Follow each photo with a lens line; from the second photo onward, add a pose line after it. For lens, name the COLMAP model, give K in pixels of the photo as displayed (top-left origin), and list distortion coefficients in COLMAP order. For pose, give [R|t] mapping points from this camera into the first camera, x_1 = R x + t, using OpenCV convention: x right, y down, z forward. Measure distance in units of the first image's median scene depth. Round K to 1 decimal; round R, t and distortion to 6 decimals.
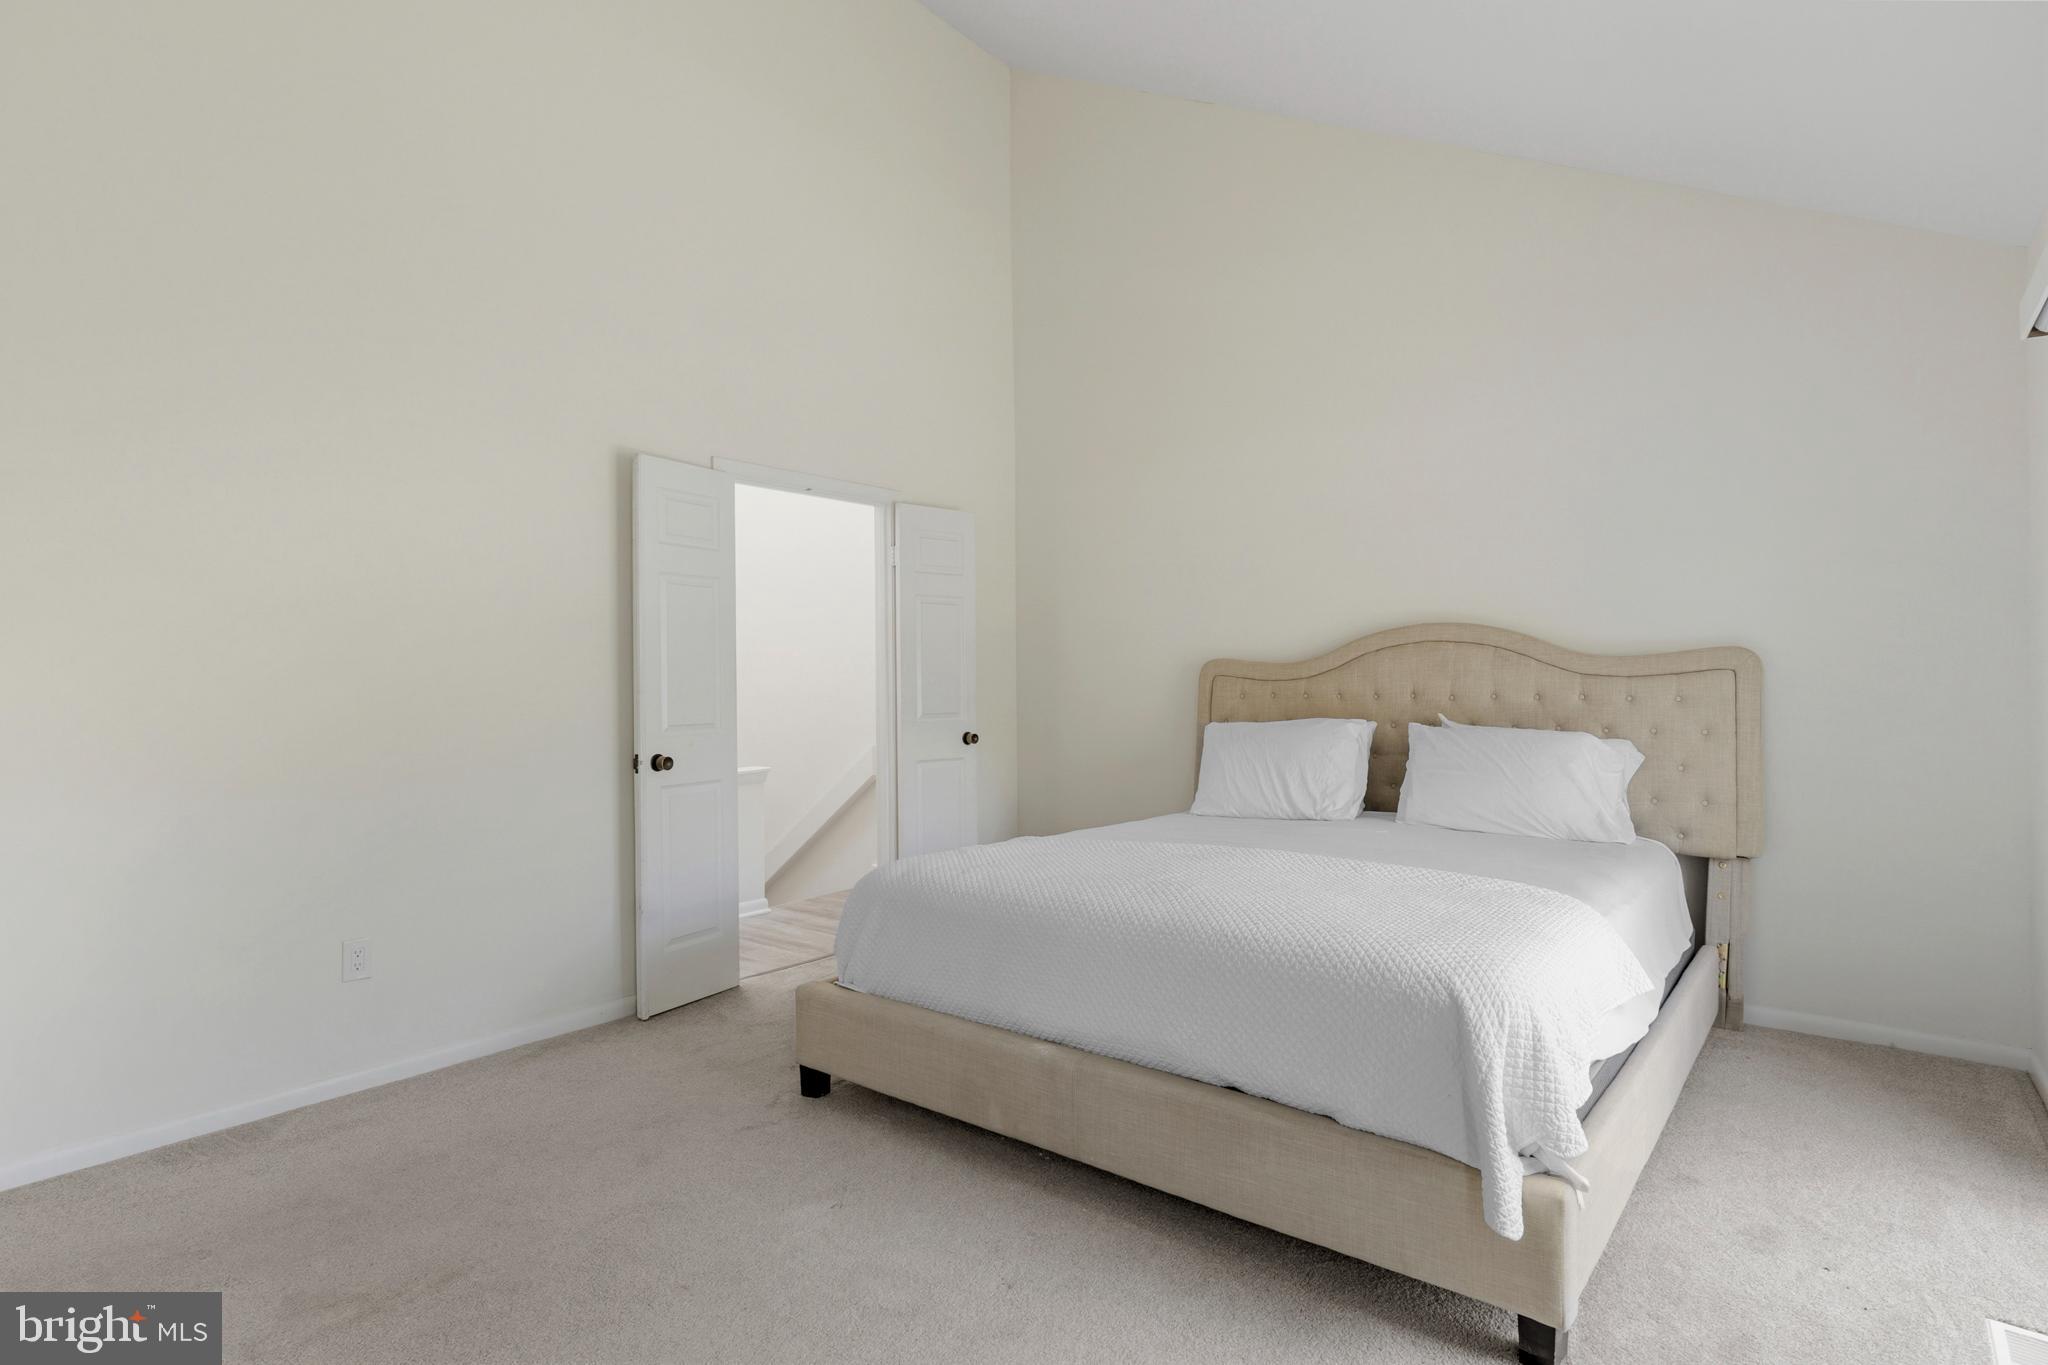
lens RADIAL K [[1030.7, 0, 1024.0], [0, 1030.7, 682.5], [0, 0, 1]] dist [0.001226, -0.000333]
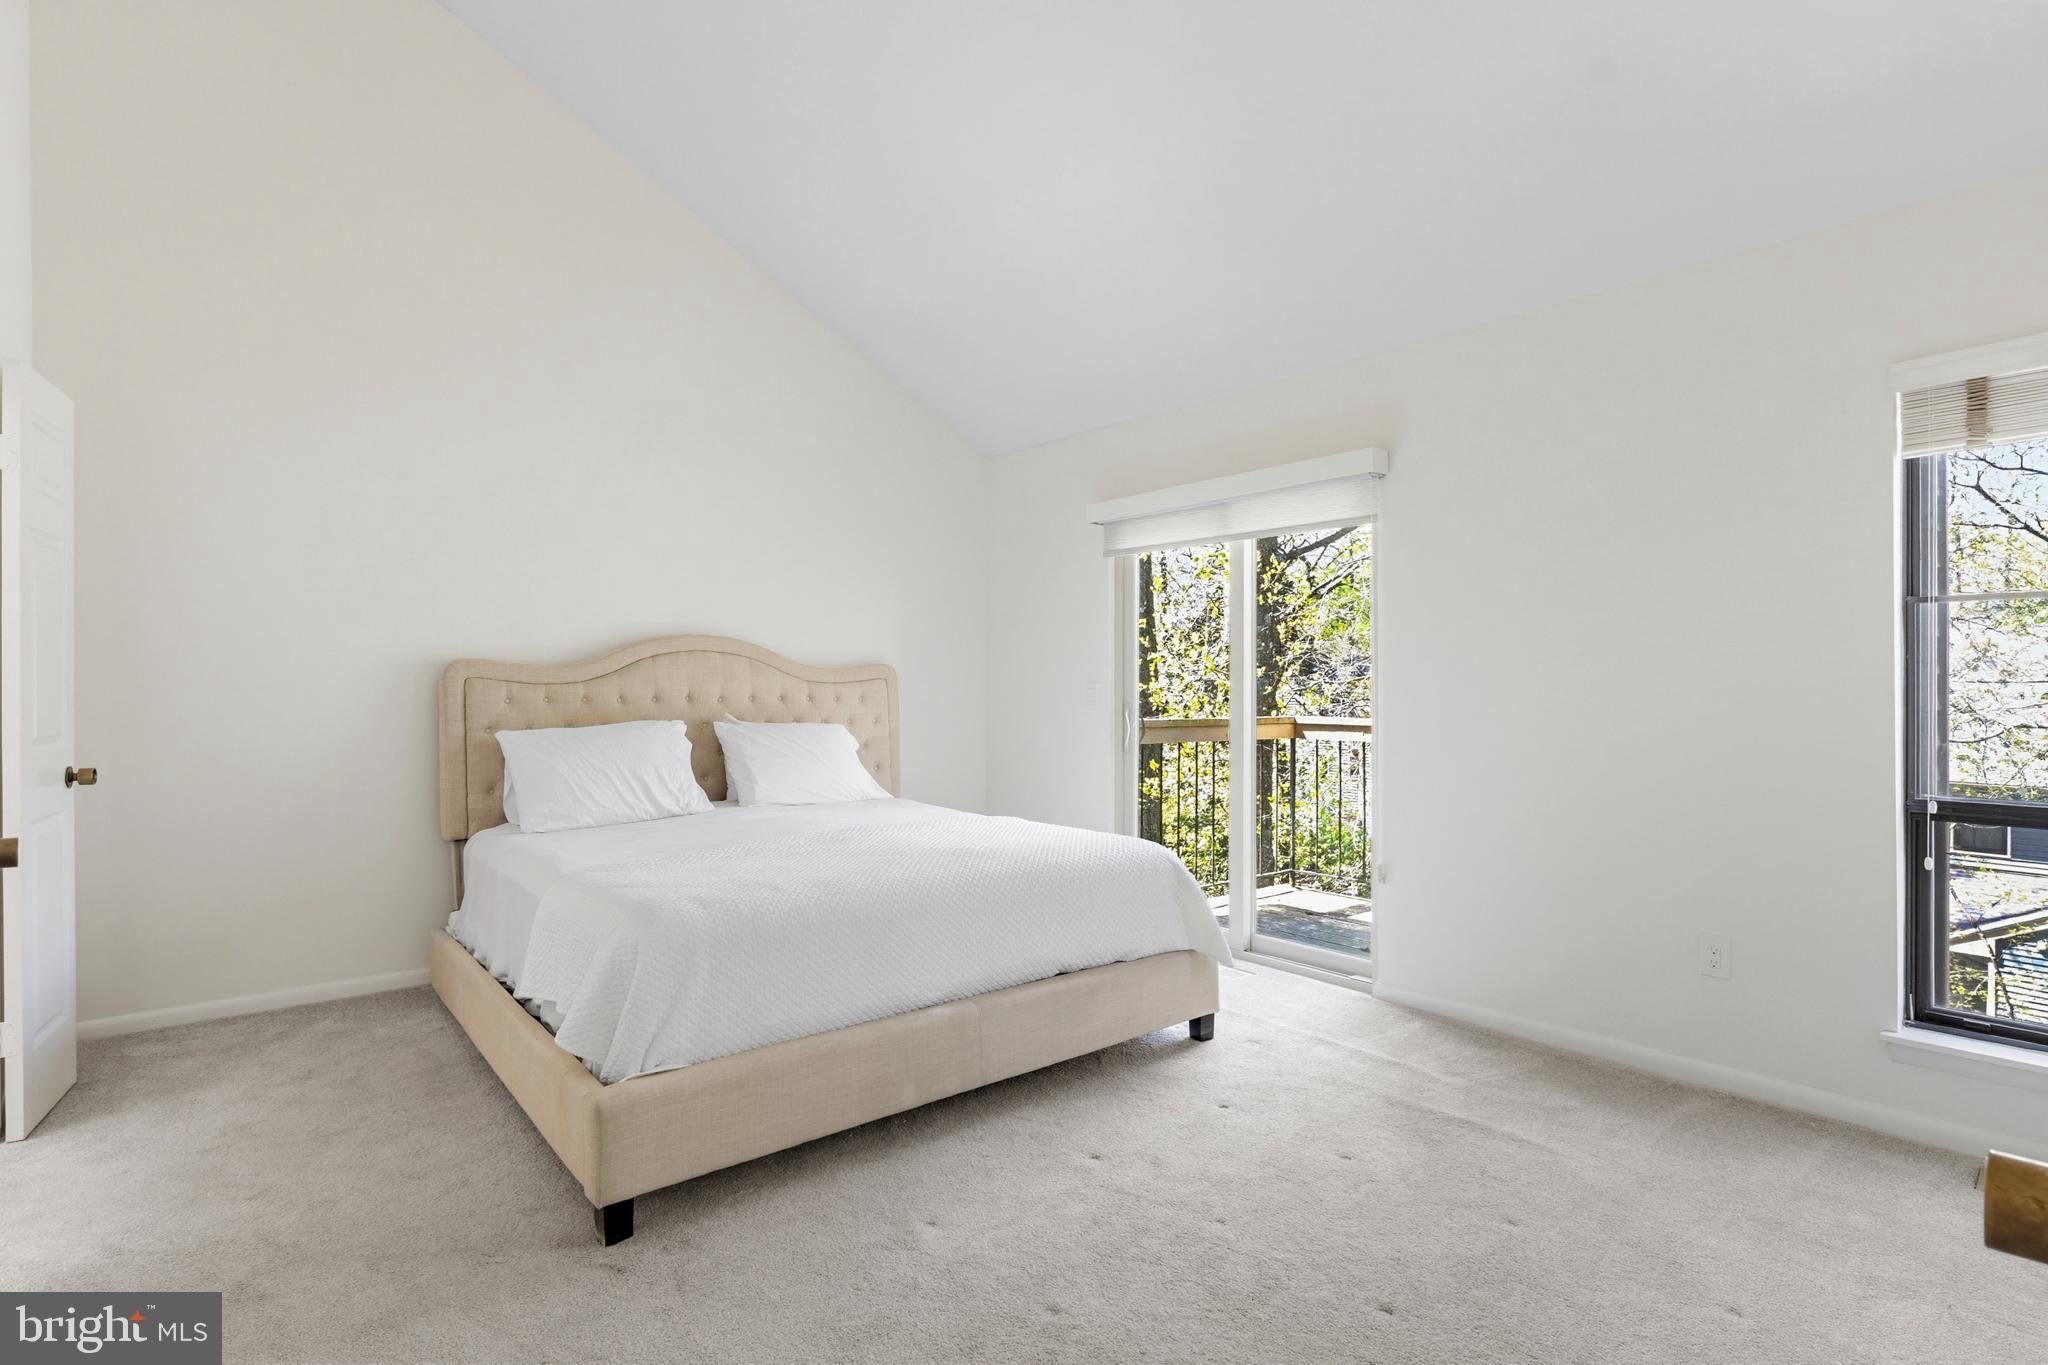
lens RADIAL K [[1019.0, 0, 1017.0], [0, 1019.0, 677.8], [0, 0, 1]] dist [-0.003138, 0.000573]
pose [[0.205450, 0.009822, 0.978618, -0.693555], [-0.003905, 0.999950, -0.009217, -0.000668], [-0.978660, -0.001928, 0.205478, 0.448643]]
